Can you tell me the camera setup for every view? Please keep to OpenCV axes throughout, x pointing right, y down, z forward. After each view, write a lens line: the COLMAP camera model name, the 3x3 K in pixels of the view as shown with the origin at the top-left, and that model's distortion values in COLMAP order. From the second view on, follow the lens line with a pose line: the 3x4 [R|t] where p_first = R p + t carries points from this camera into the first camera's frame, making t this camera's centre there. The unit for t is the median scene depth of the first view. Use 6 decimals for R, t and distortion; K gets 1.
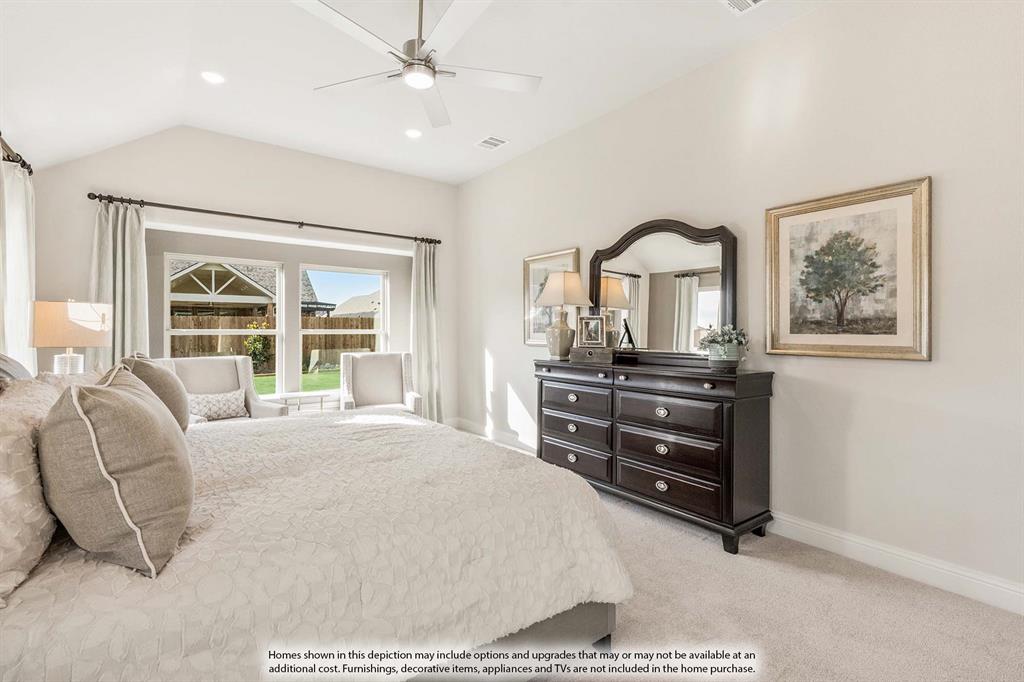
lens RADIAL K [[476.4, 0, 518.1], [0, 476.4, 332.5], [0, 0, 1]] dist [-0.004615, 0.001916]
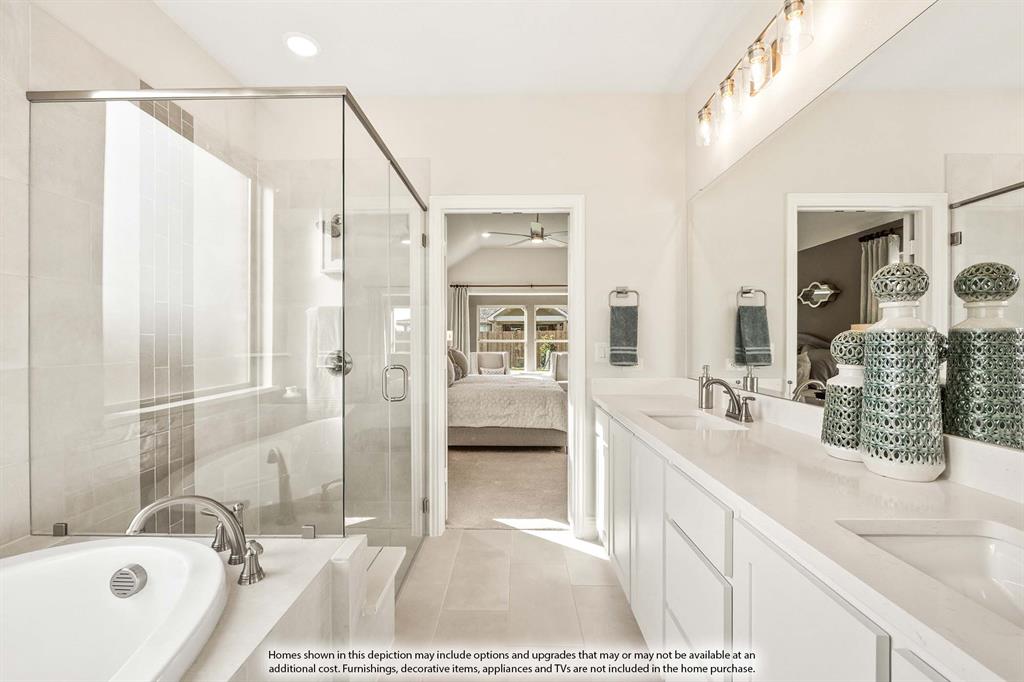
lens RADIAL K [[419.2, 0, 509.2], [0, 419.2, 341.7], [0, 0, 1]] dist [0.001149, 0.000604]
pose [[0.799838, 0.006361, -0.600183, 0.545661], [-0.007488, 0.999972, 0.000619, 0.002379], [0.600170, 0.004000, 0.799863, -0.469687]]
